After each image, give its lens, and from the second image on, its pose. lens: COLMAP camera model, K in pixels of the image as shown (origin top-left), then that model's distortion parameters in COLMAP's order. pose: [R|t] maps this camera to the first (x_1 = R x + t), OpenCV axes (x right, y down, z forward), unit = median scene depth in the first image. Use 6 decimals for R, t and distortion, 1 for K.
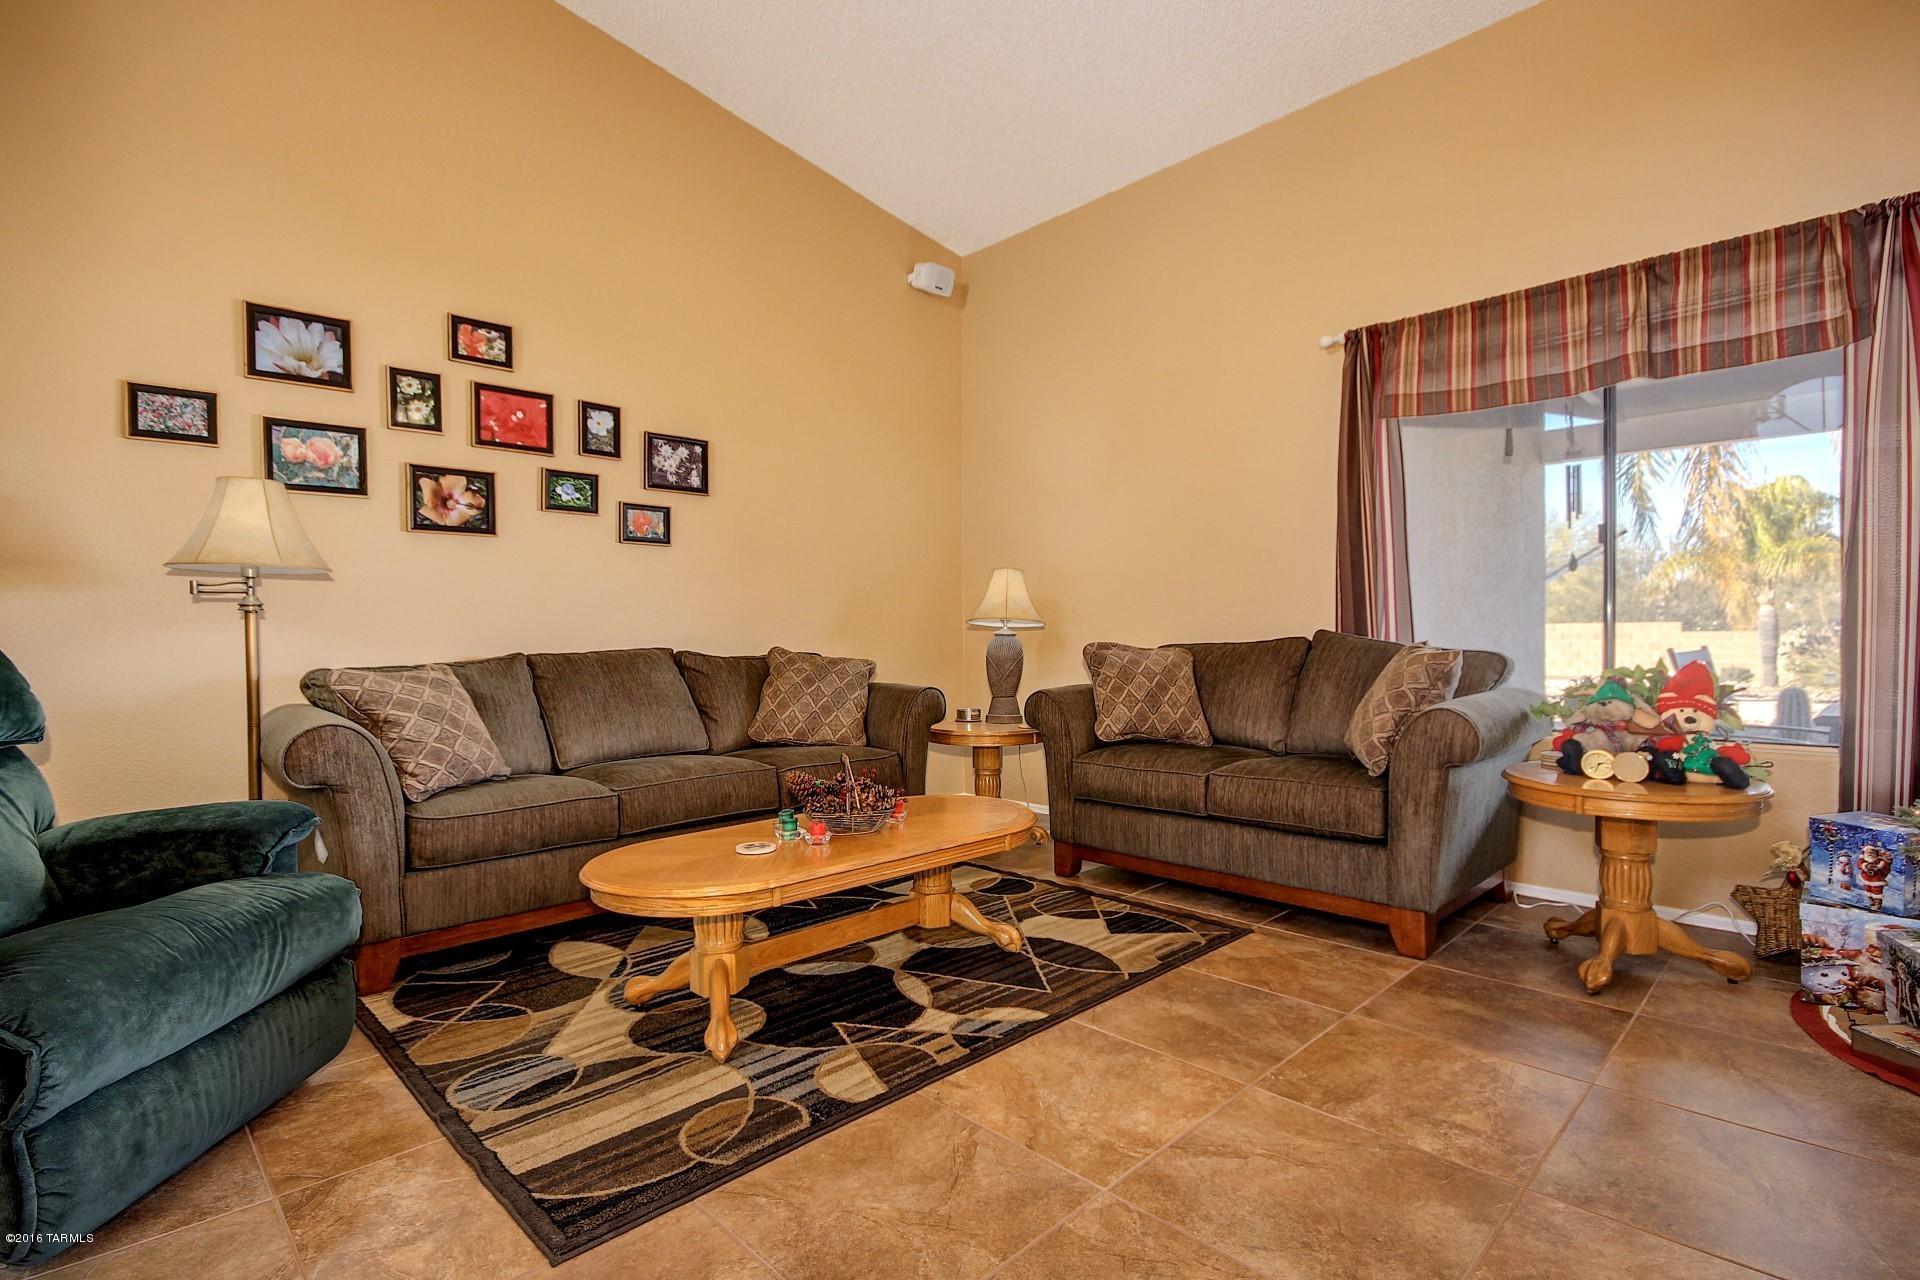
lens RADIAL K [[902.1, 0, 970.4], [0, 902.1, 640.6], [0, 0, 1]] dist [-0.001269, 0.000458]
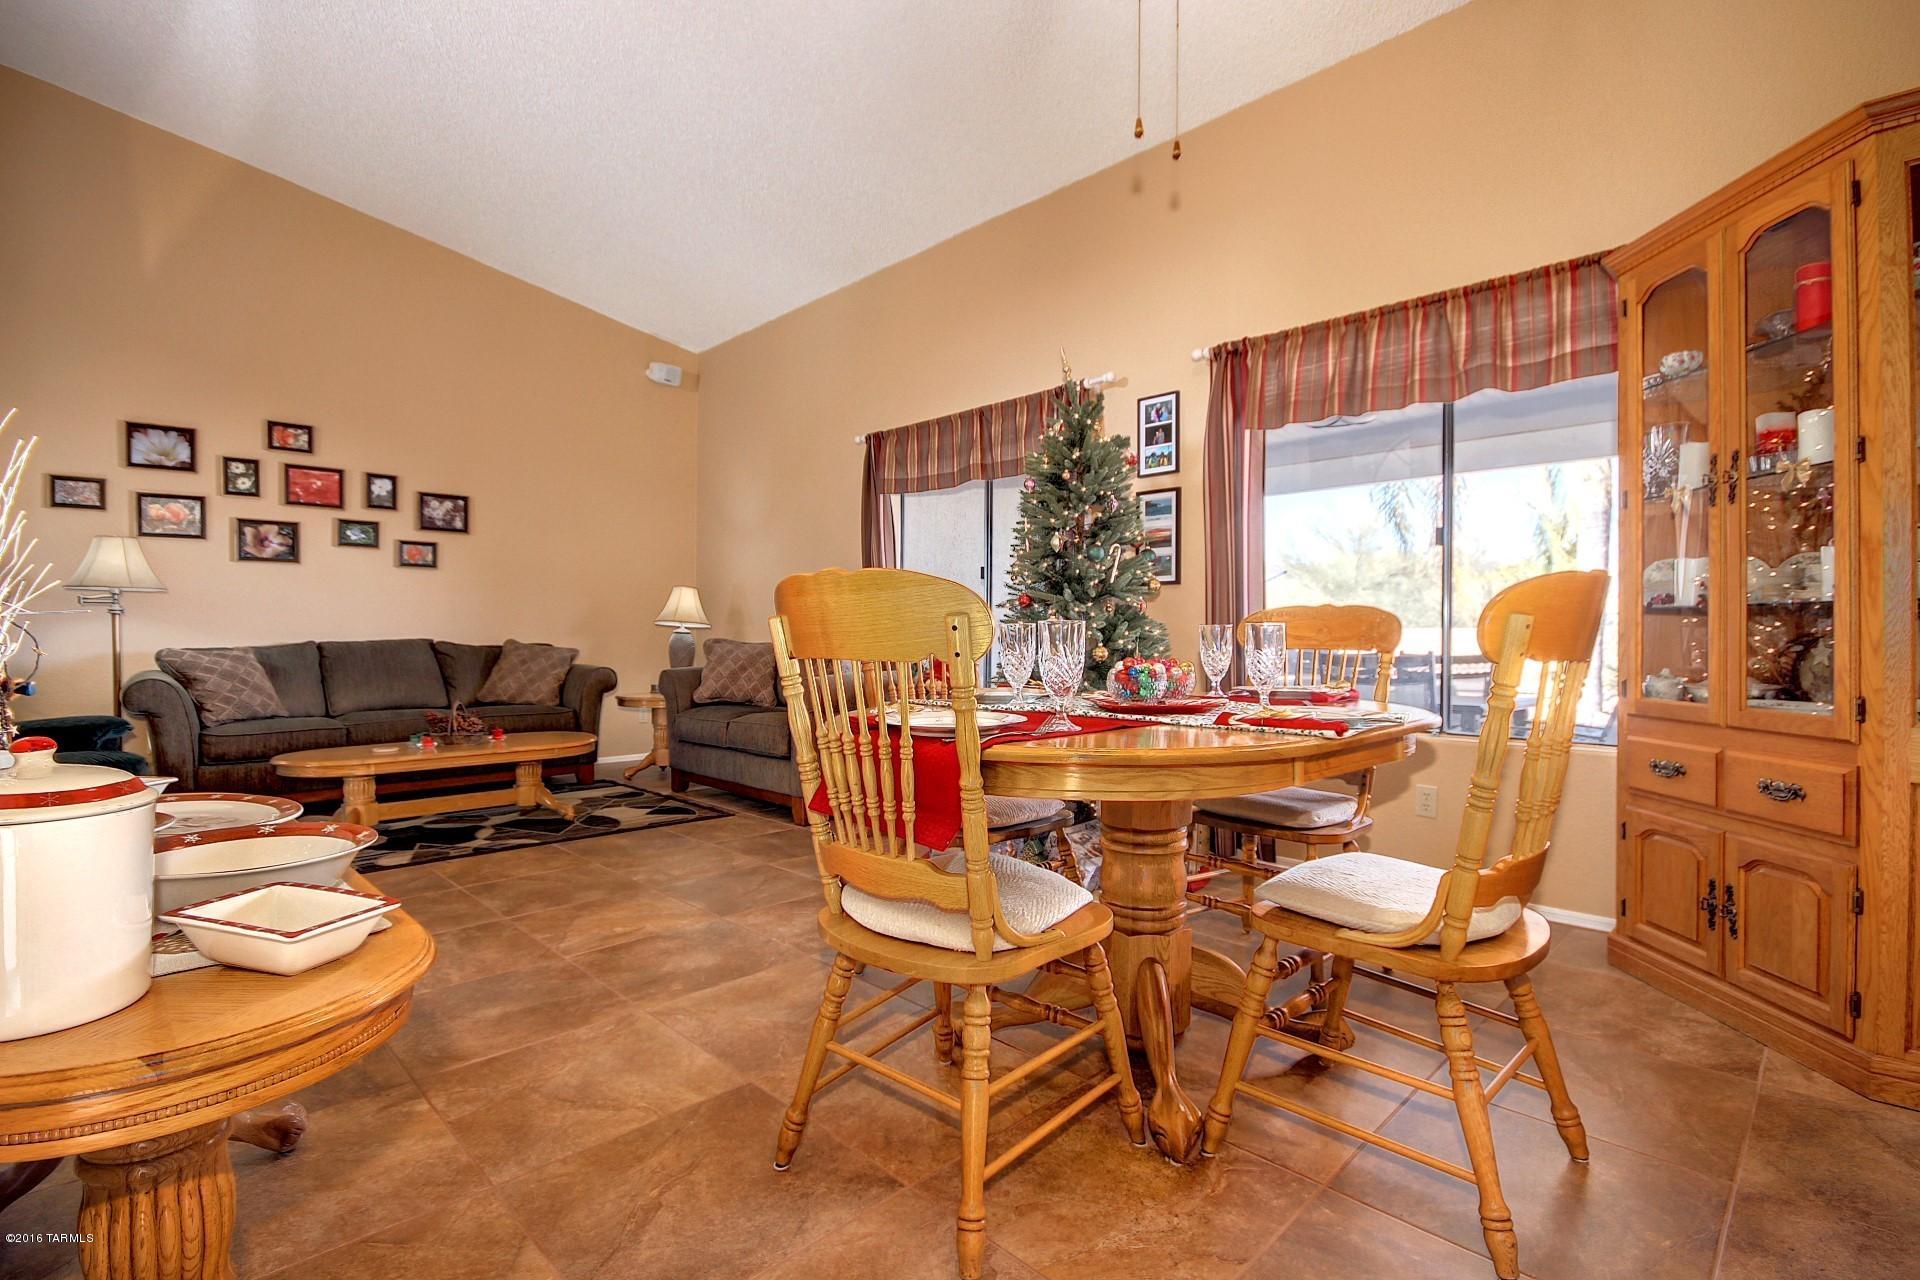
lens RADIAL K [[884.7, 0, 963.3], [0, 884.7, 637.8], [0, 0, 1]] dist [0.028691, -0.019704]
pose [[0.999941, 0.010770, -0.001634, 0.670762], [-0.010770, 0.999942, -0.000387, -0.002802], [0.001629, 0.000405, 0.999999, -0.569477]]
